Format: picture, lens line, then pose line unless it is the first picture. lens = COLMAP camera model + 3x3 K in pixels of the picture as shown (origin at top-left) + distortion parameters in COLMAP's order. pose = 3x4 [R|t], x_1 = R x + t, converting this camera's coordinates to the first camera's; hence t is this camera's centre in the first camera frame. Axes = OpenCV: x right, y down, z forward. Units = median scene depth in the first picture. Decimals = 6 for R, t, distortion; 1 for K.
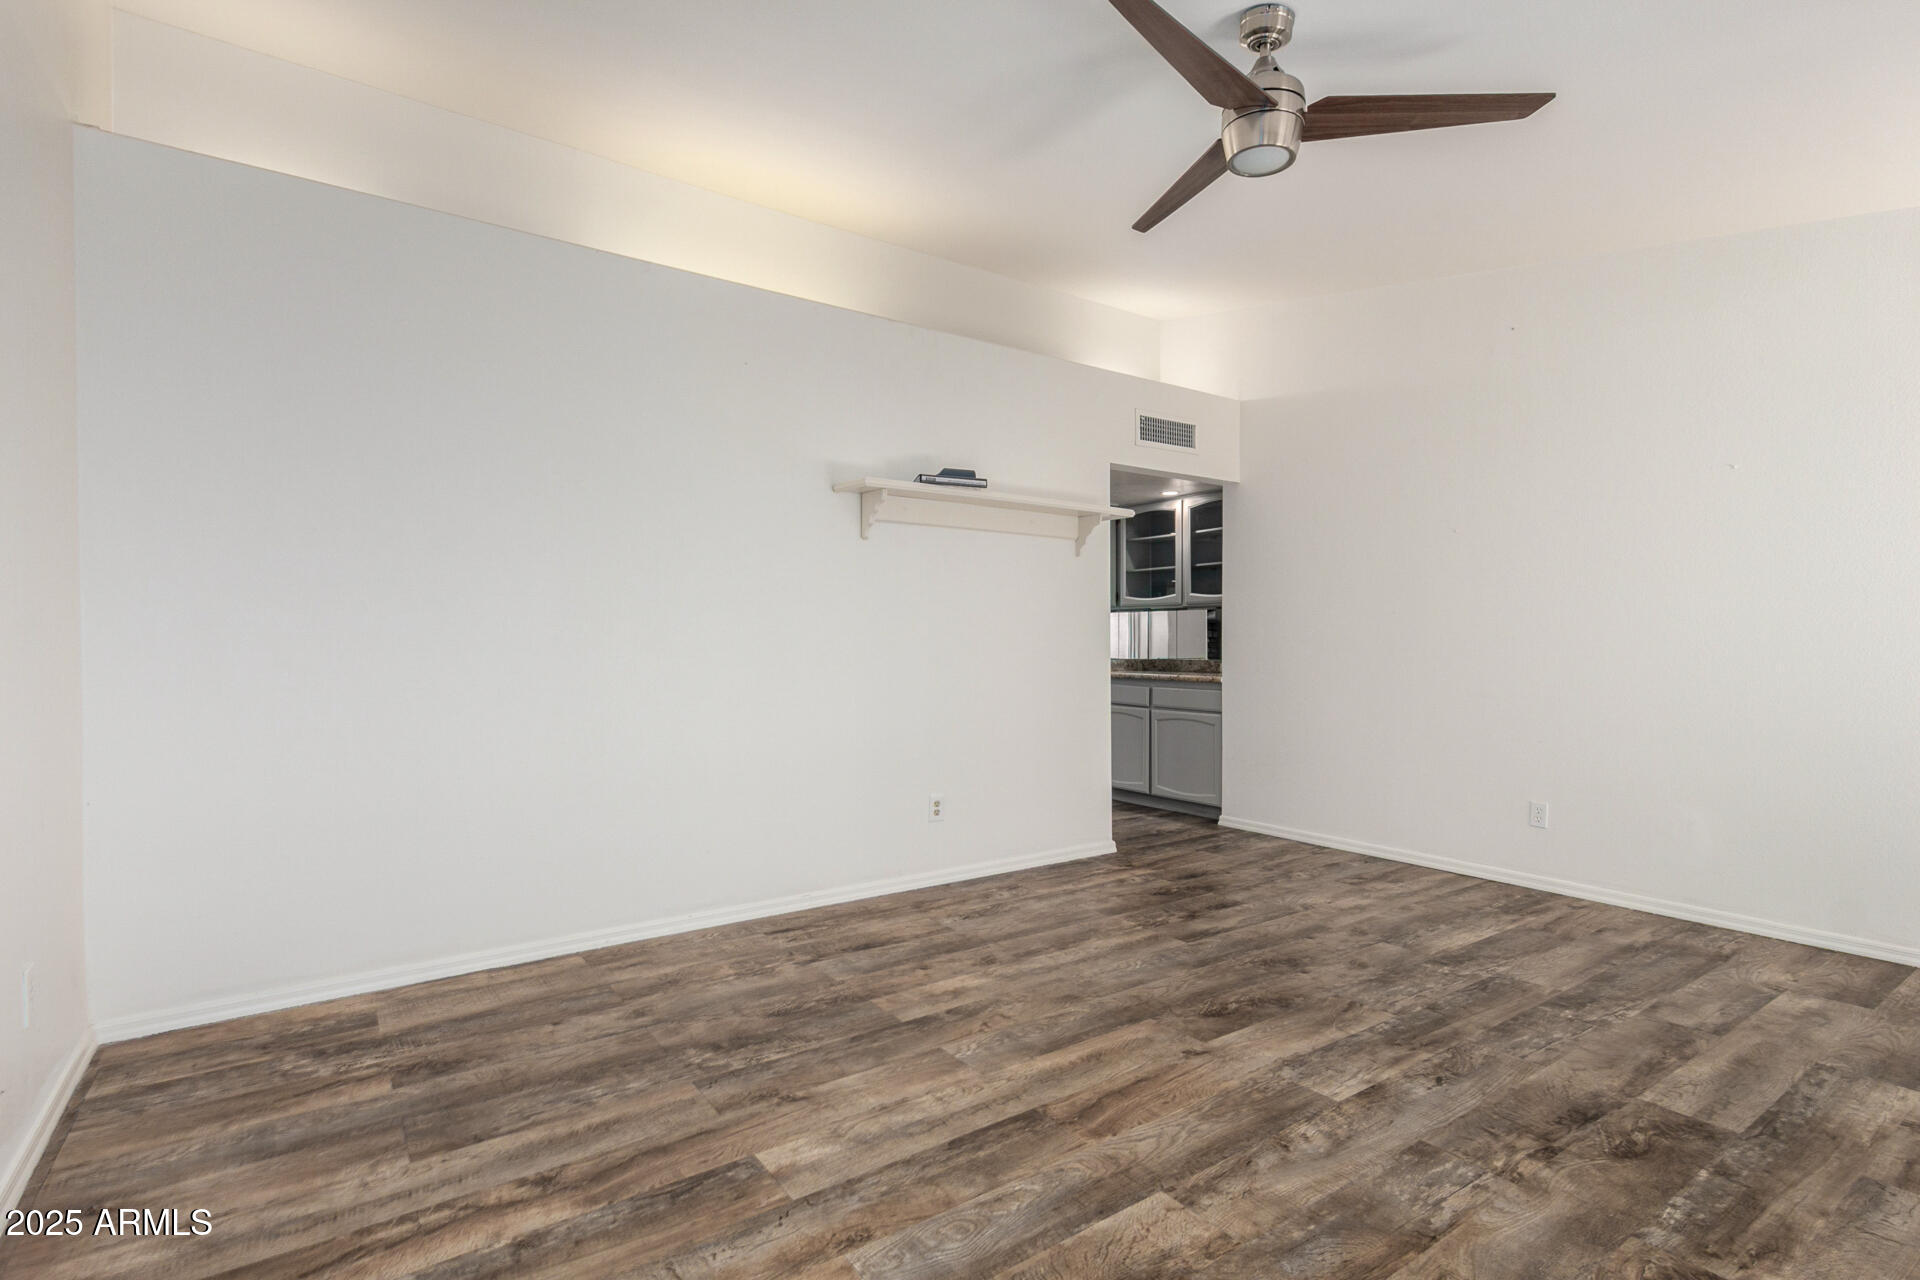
lens RADIAL K [[901.0, 0, 973.7], [0, 901.0, 641.2], [0, 0, 1]] dist [0.001597, -0.001453]
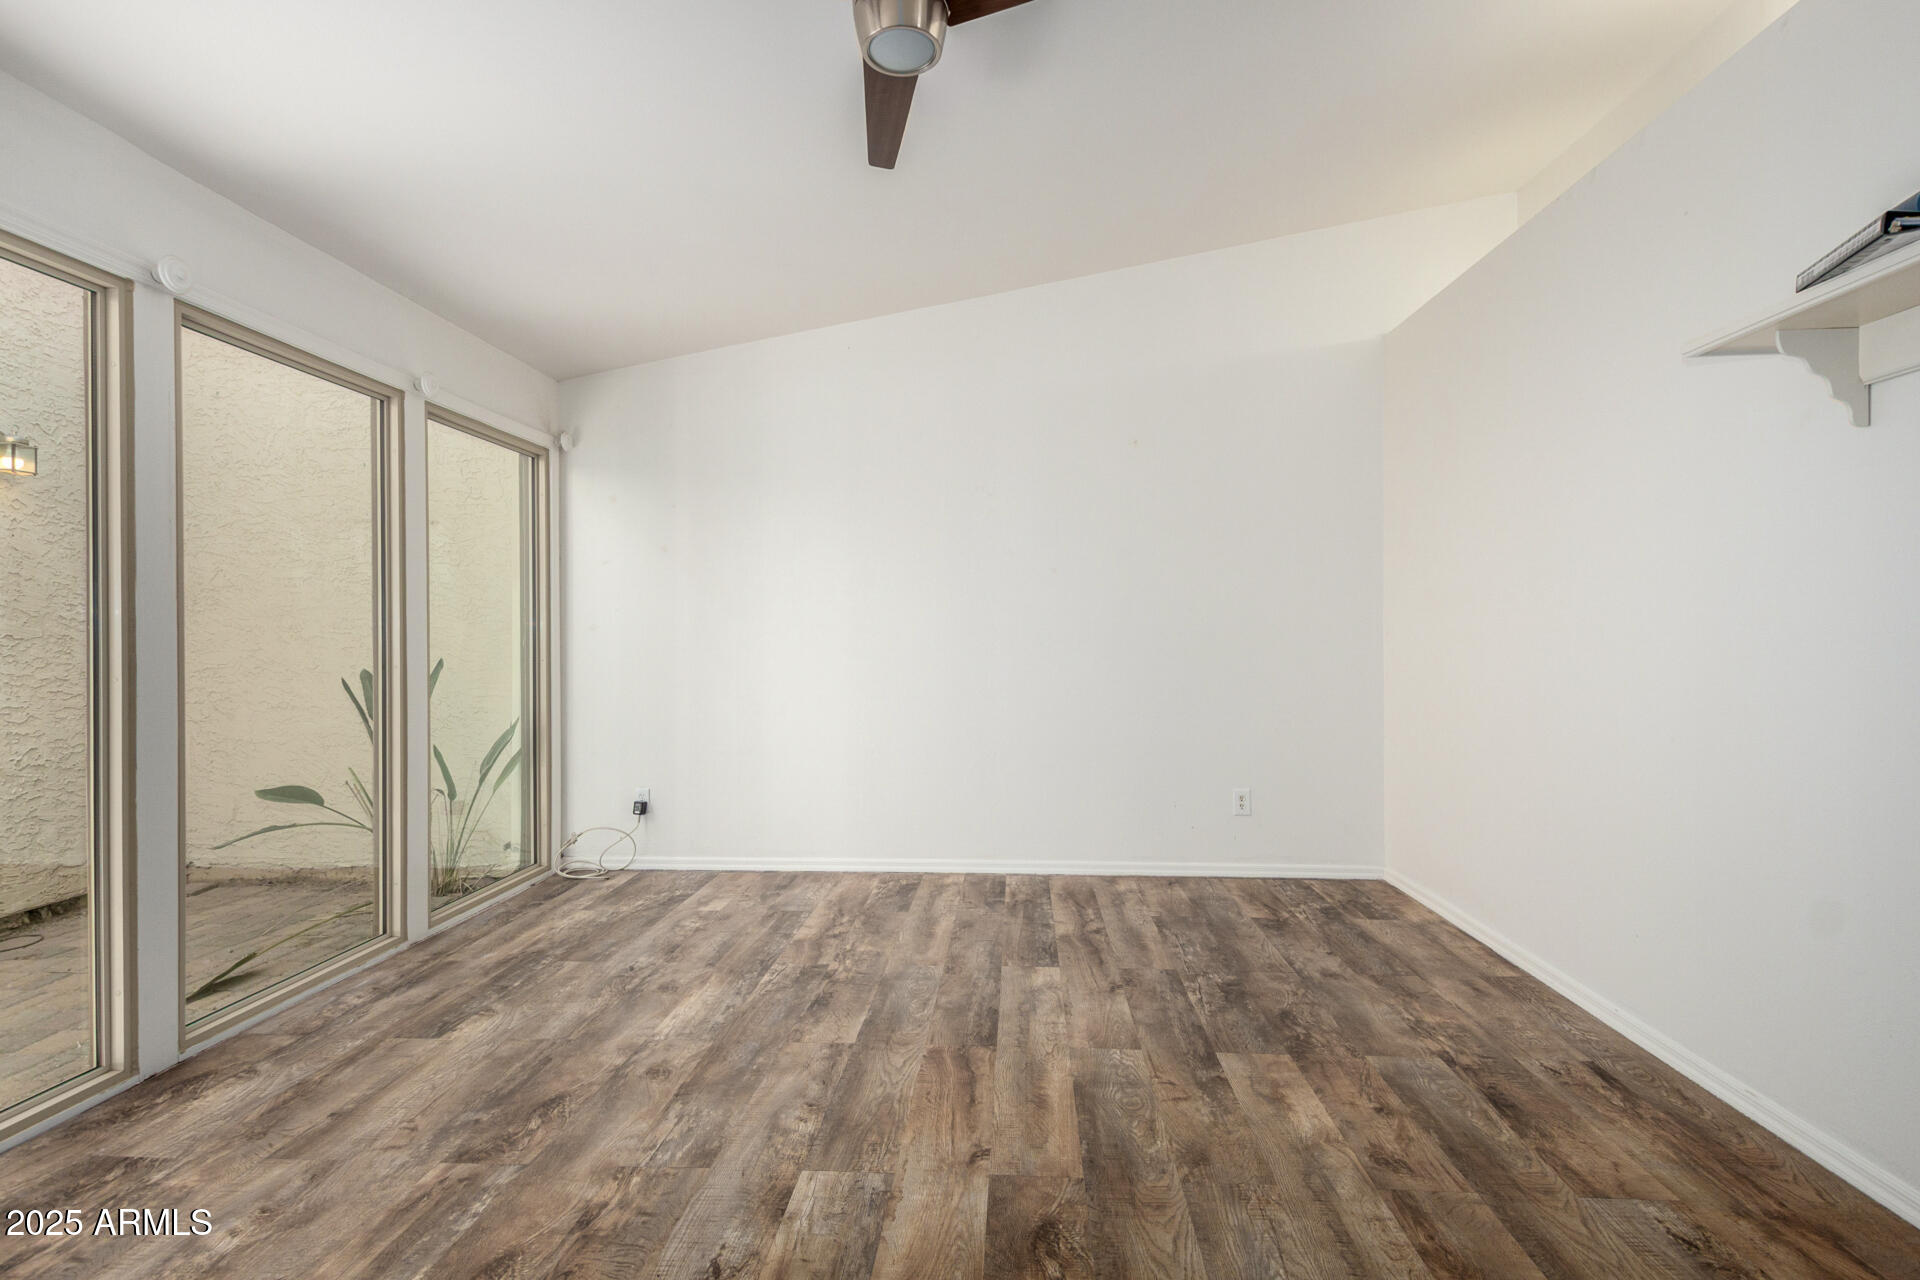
lens RADIAL K [[936.7, 0, 970.0], [0, 936.7, 637.0], [0, 0, 1]] dist [0.000423, -0.000716]
pose [[-0.628744, 0.002104, -0.777610, 1.042197], [-0.000769, 0.999994, 0.003327, -0.017843], [0.777612, 0.002690, -0.628738, 1.749879]]
